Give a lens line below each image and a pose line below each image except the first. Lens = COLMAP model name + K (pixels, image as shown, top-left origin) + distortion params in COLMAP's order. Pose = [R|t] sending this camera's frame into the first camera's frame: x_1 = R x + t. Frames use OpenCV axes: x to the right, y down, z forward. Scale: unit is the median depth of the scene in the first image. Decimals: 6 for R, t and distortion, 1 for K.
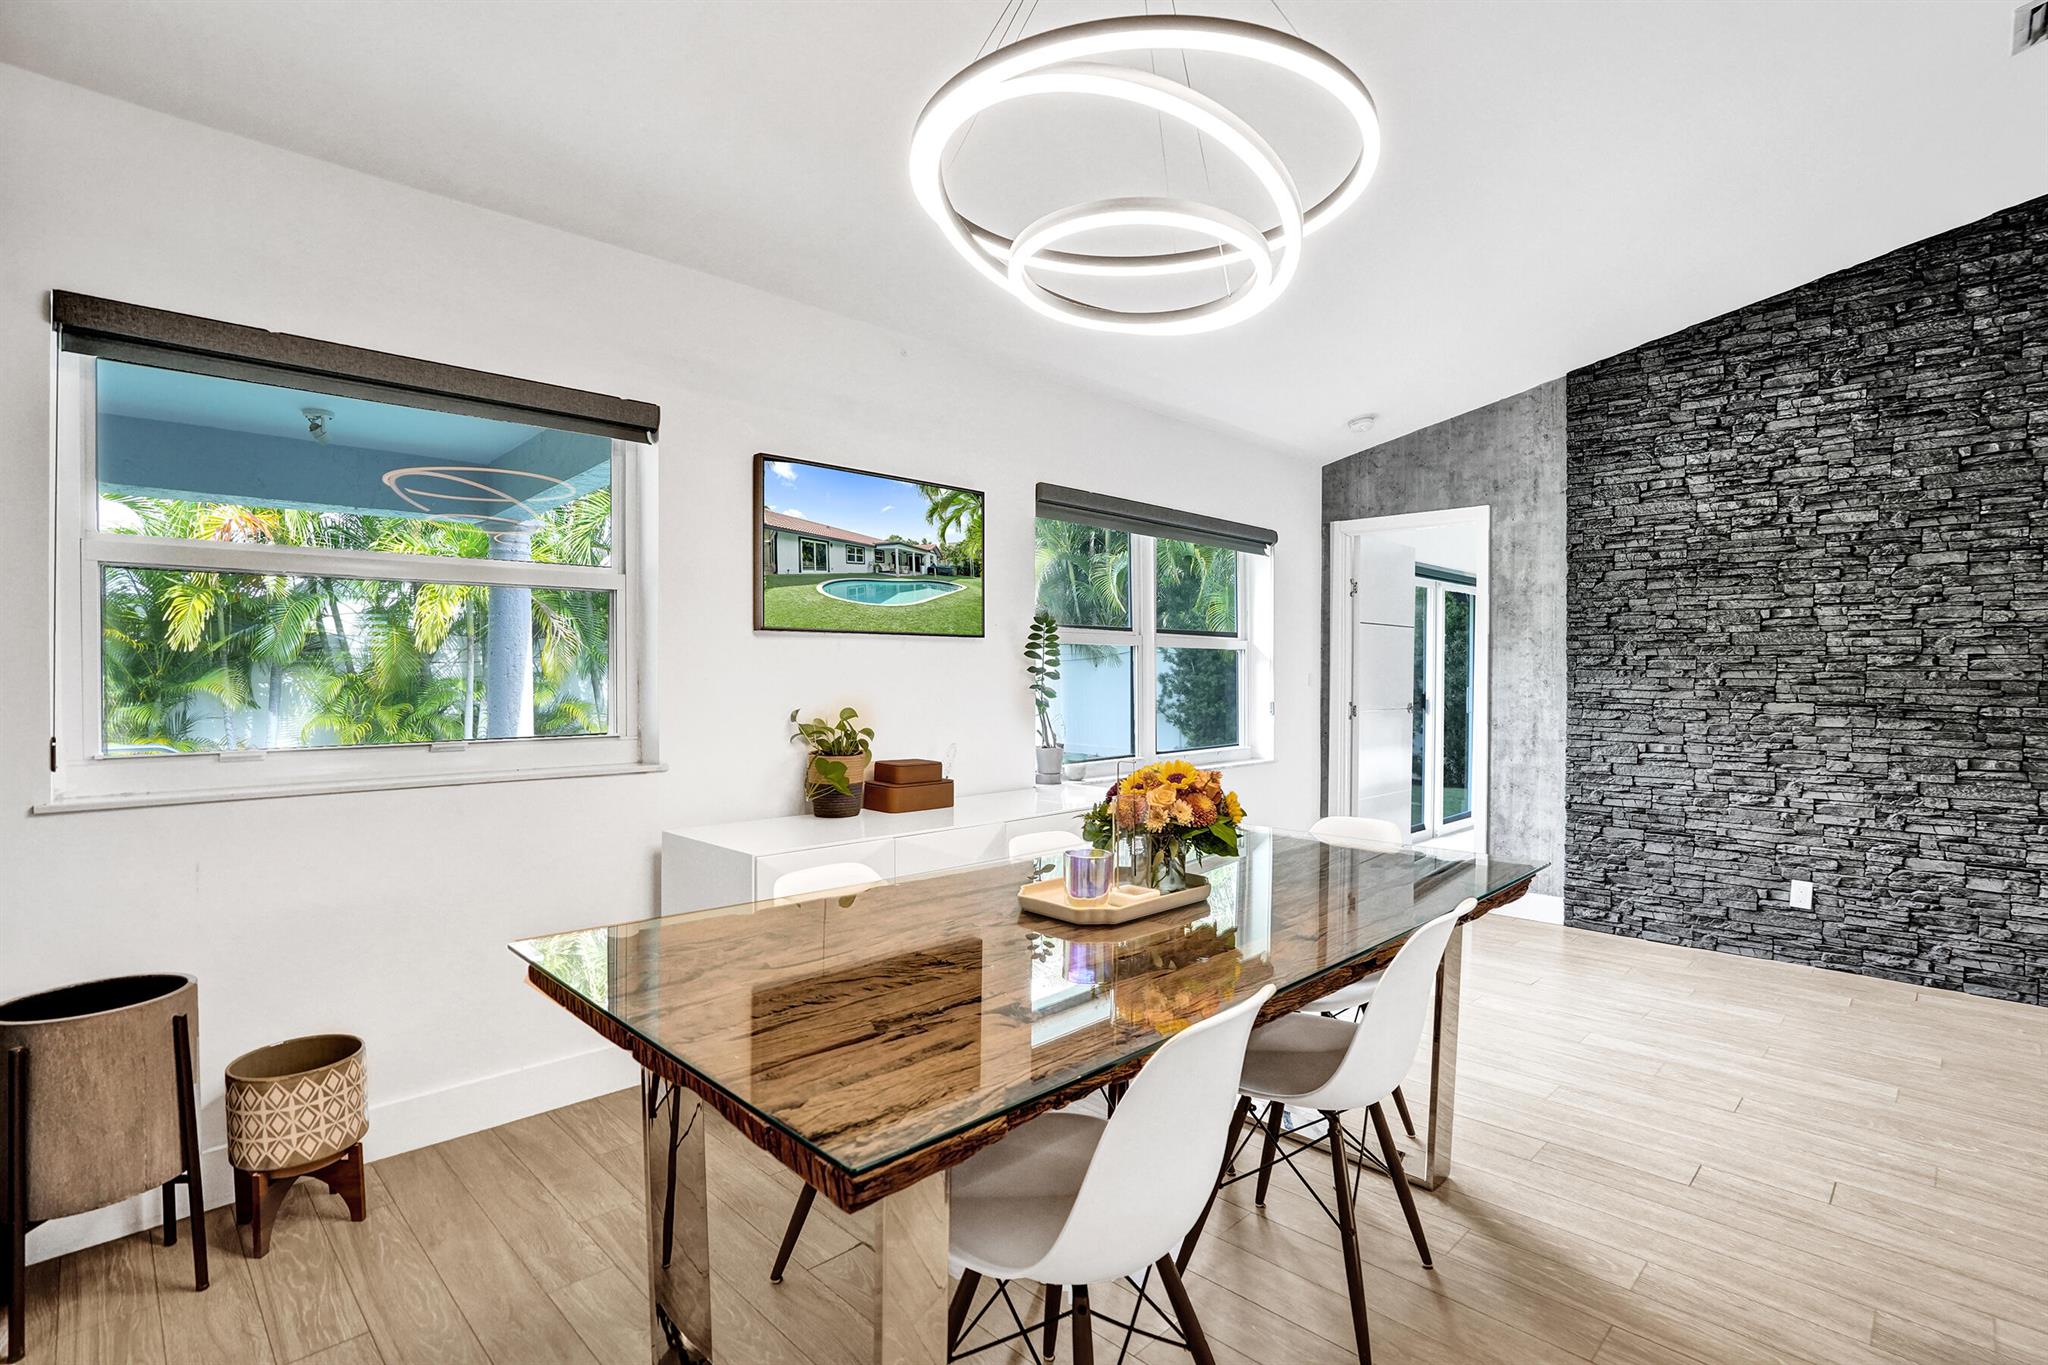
lens RADIAL K [[928.6, 0, 1015.4], [0, 928.6, 666.8], [0, 0, 1]] dist [0.015149, 0.000636]
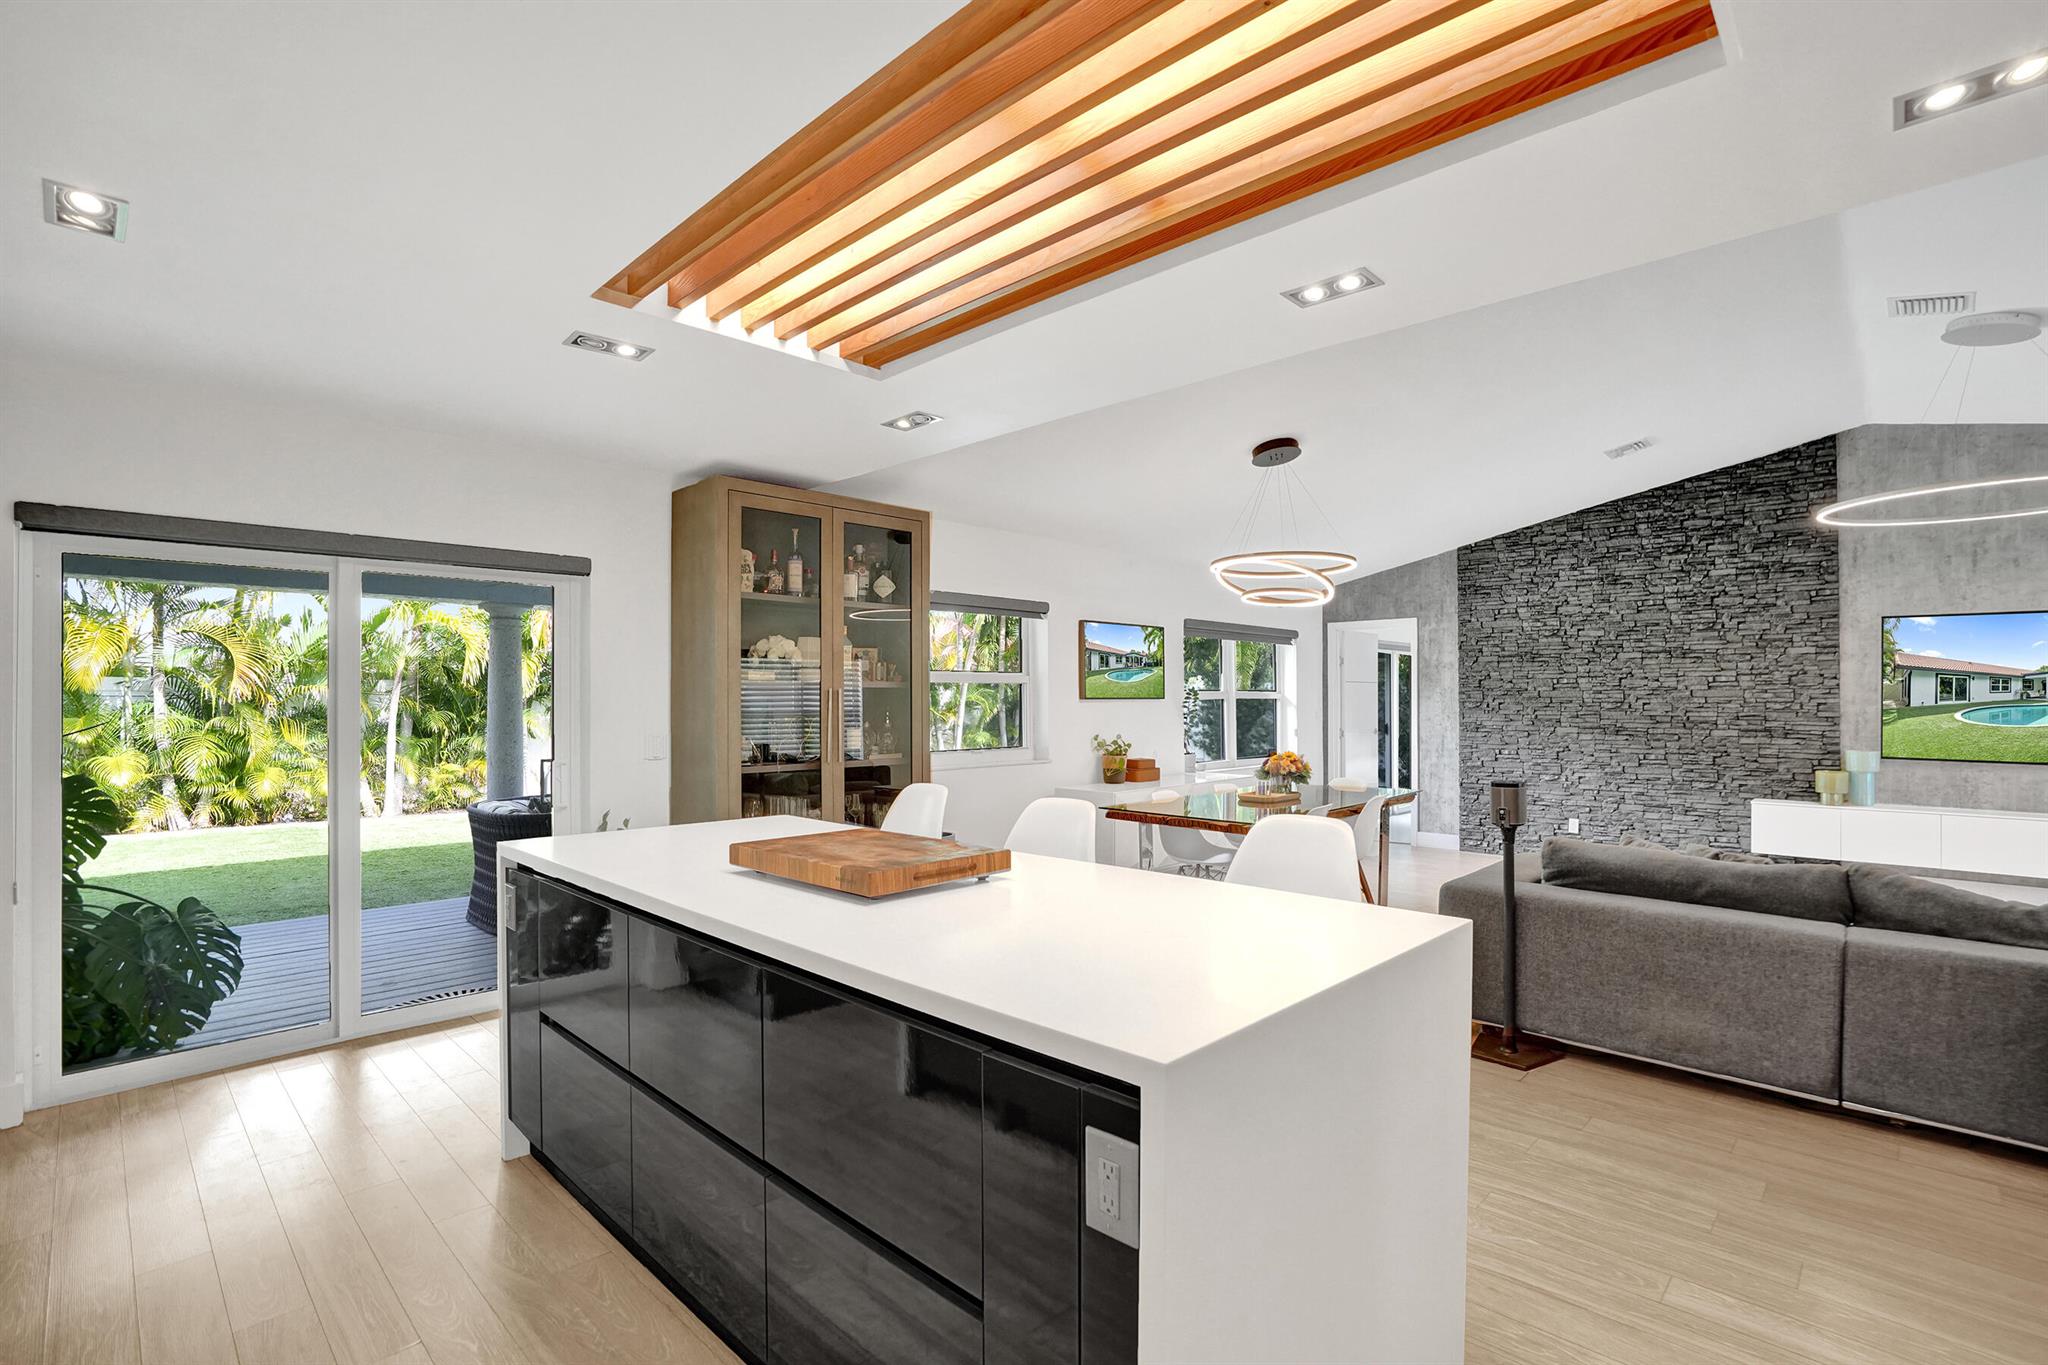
lens RADIAL K [[965.3, 0, 1024.0], [0, 965.3, 682.5], [0, 0, 1]] dist [0.019171, 0.000016]
pose [[0.997777, -0.004763, 0.066467, -0.414676], [0.005721, 0.999882, -0.014228, -0.030937], [-0.066392, 0.014577, 0.997687, -0.900974]]
